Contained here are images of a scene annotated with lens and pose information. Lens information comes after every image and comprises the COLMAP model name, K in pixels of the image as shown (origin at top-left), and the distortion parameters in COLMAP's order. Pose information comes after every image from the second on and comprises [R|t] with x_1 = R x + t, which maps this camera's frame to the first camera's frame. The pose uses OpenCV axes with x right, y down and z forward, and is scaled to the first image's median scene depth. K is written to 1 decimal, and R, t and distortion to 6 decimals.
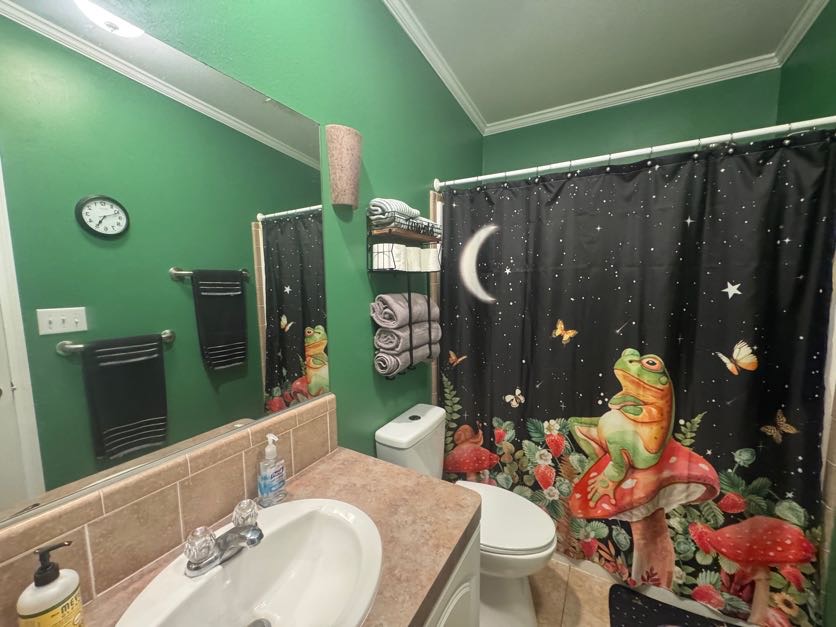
lens RADIAL K [[332.7, 0, 418.0], [0, 332.7, 313.5], [0, 0, 1]] dist [-0.001129, 0.000013]
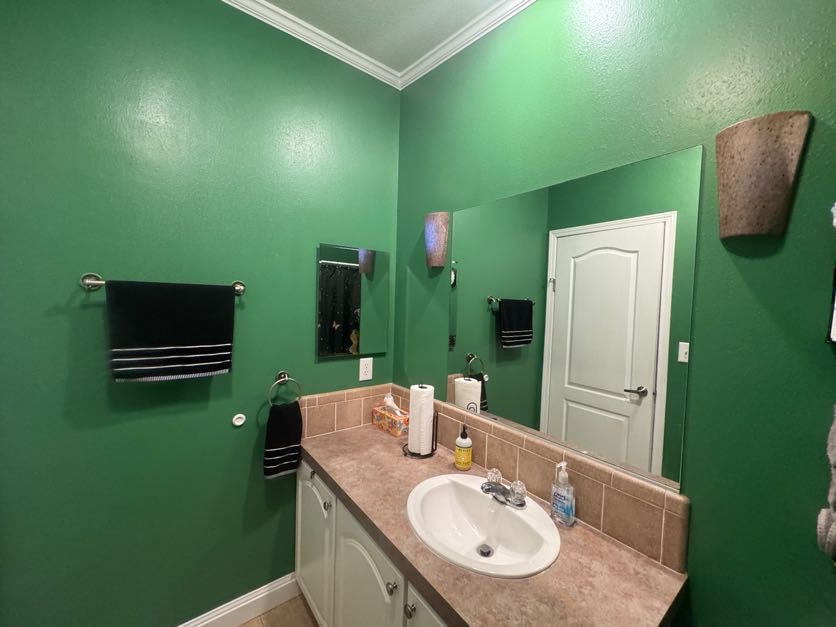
lens RADIAL K [[332.7, 0, 418.0], [0, 332.7, 313.5], [0, 0, 1]] dist [-0.001129, 0.000013]
pose [[-0.372323, 0.036731, -0.927376, 0.868907], [-0.117128, 0.989368, 0.086211, -0.213975], [0.920683, 0.140720, -0.364062, 0.916130]]
